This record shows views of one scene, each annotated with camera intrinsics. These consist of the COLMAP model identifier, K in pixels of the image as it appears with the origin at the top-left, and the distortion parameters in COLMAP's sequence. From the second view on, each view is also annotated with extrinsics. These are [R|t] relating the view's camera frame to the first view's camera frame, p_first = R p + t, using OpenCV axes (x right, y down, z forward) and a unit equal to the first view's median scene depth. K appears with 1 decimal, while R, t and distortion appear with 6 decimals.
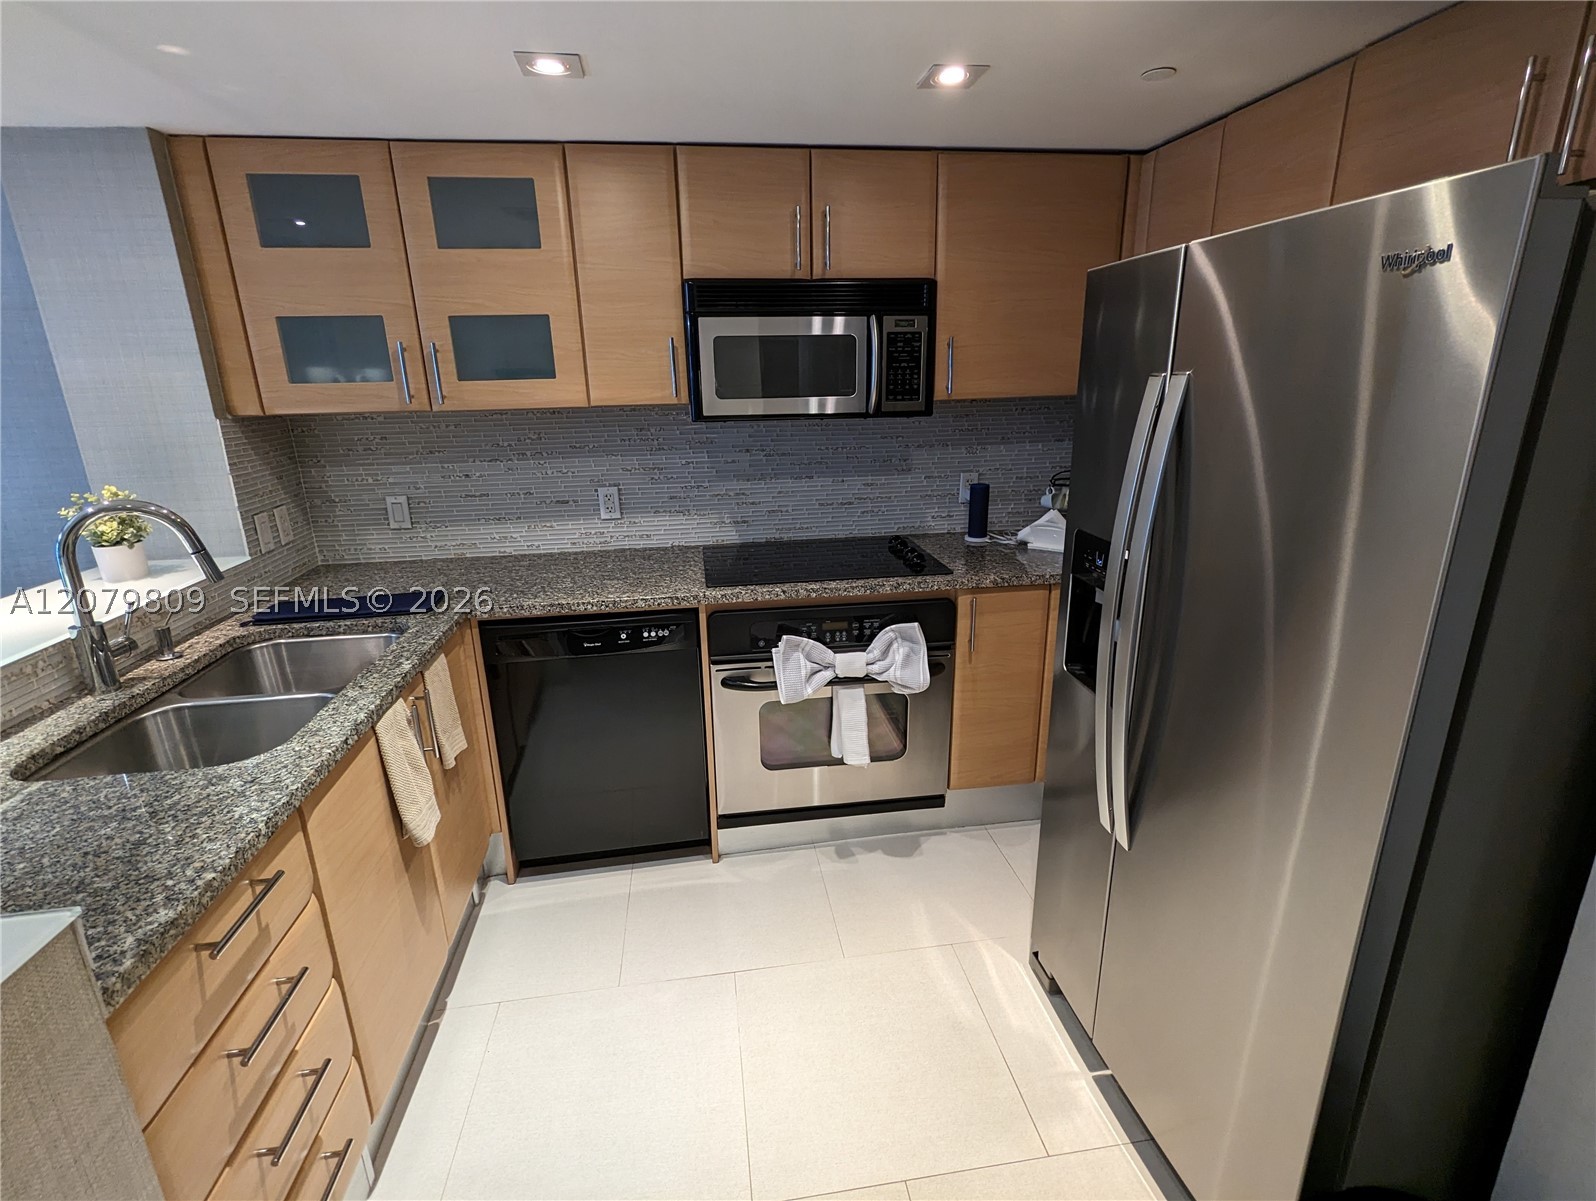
lens RADIAL K [[749.7, 0, 798.0], [0, 749.7, 600.5], [0, 0, 1]] dist [0.001147, 0.000077]
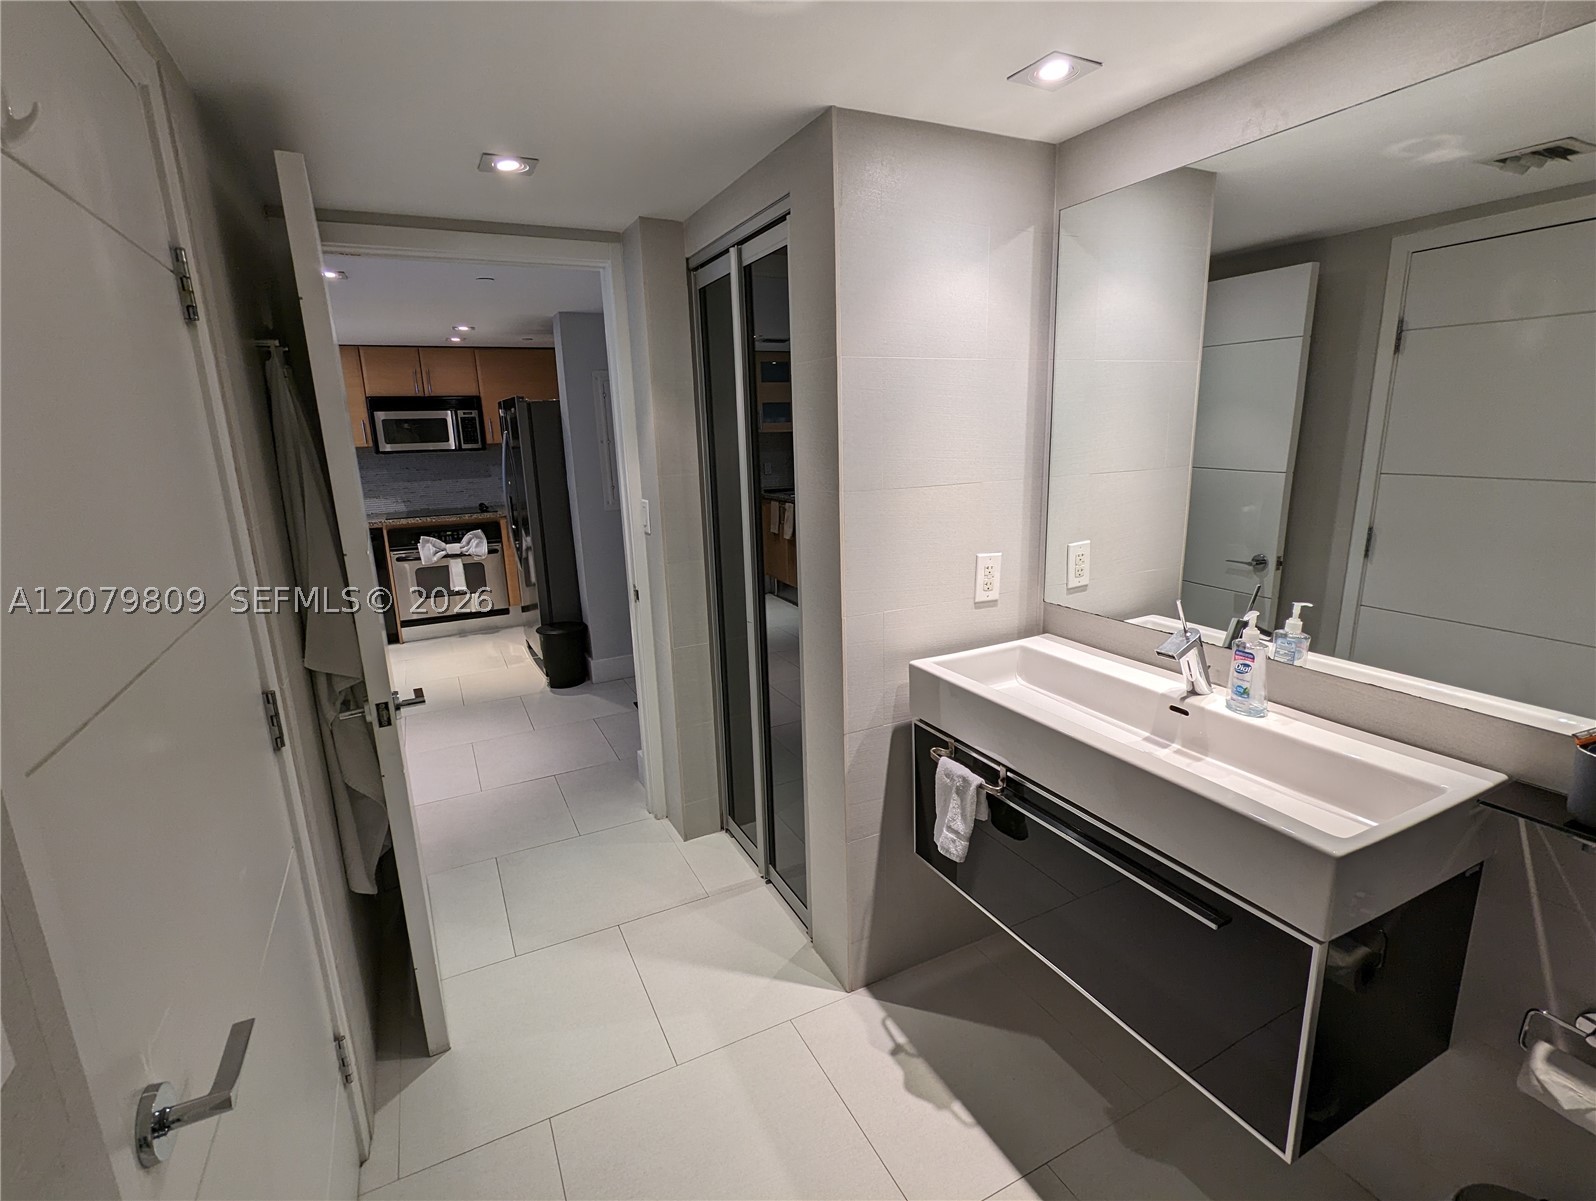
lens RADIAL K [[749.7, 0, 798.0], [0, 749.7, 600.5], [0, 0, 1]] dist [0.001147, 0.000077]
pose [[0.948987, -0.082113, 0.304435, 0.379331], [0.105308, 0.992595, -0.060544, 0.521909], [-0.297209, 0.089515, 0.950607, -1.663742]]
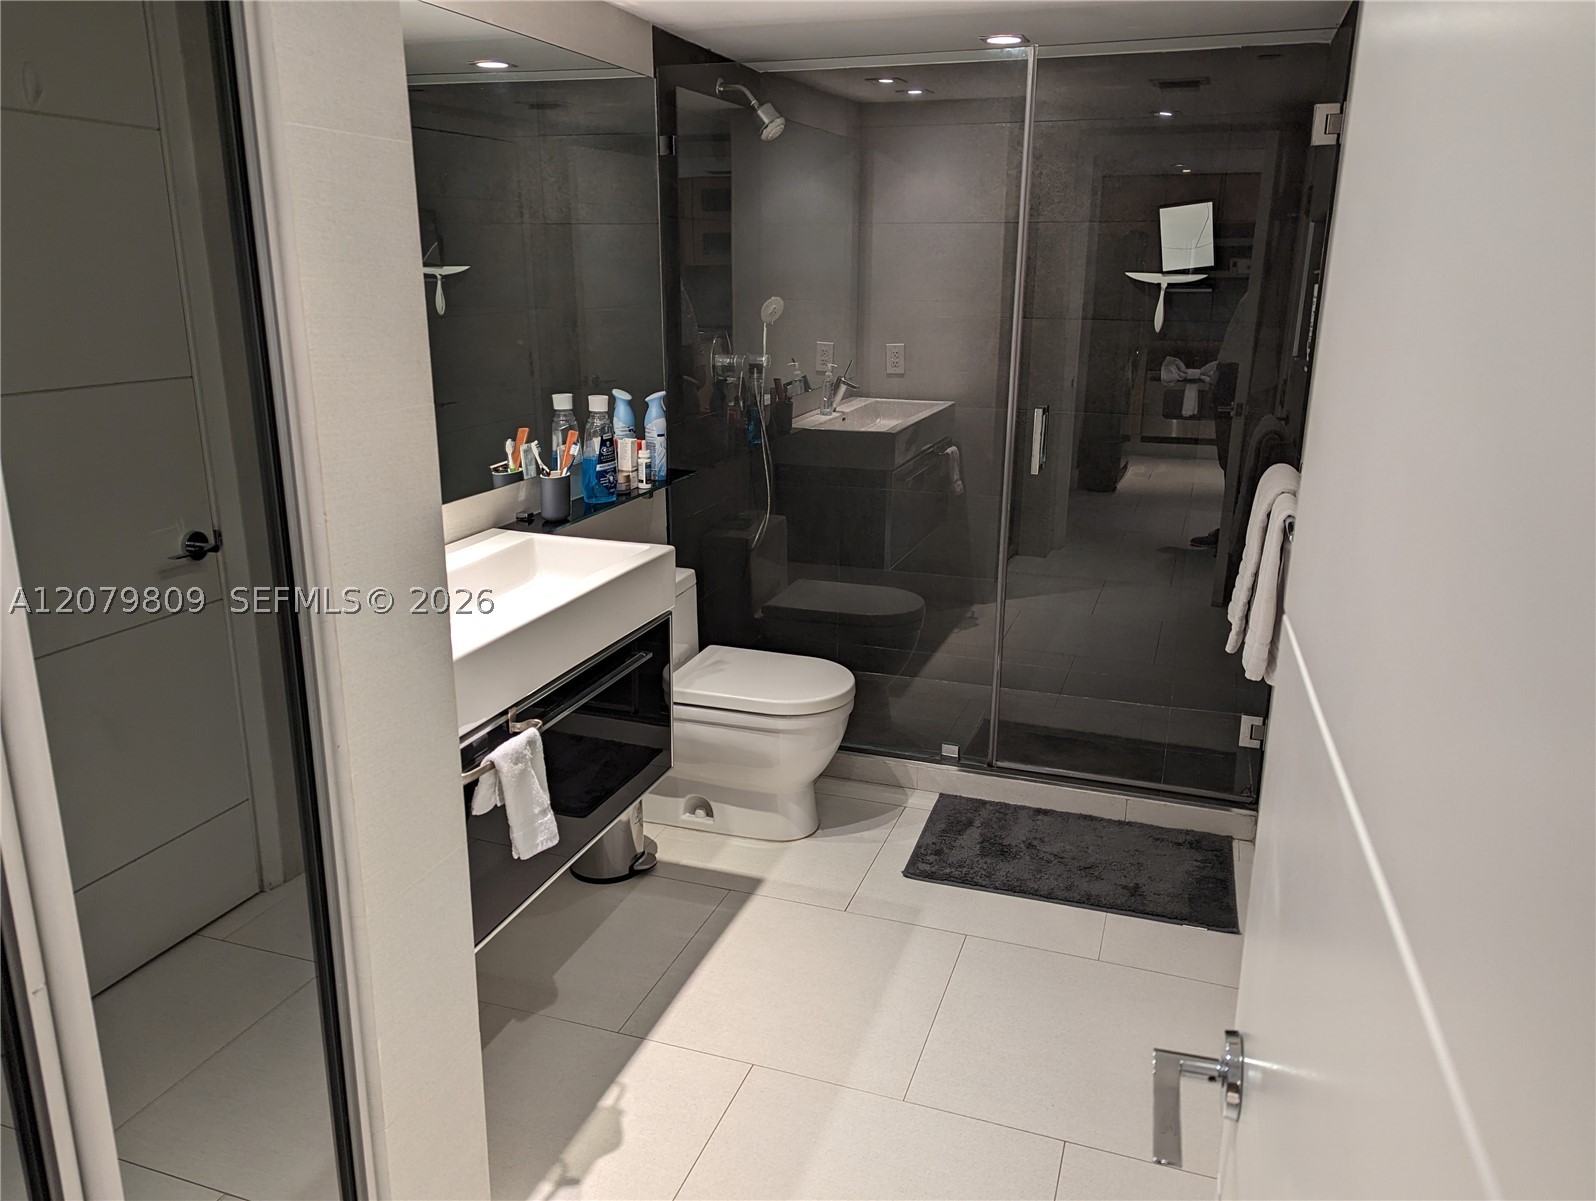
lens RADIAL K [[1180.9, 0, 798.0], [0, 1180.9, 600.5], [0, 0, 1]] dist [0.000826, 0.000392]
pose [[-0.893975, -0.109164, 0.434618, -0.453814], [0.139184, 0.854264, 0.500859, -1.062251], [-0.425955, 0.508247, -0.748497, 3.624383]]
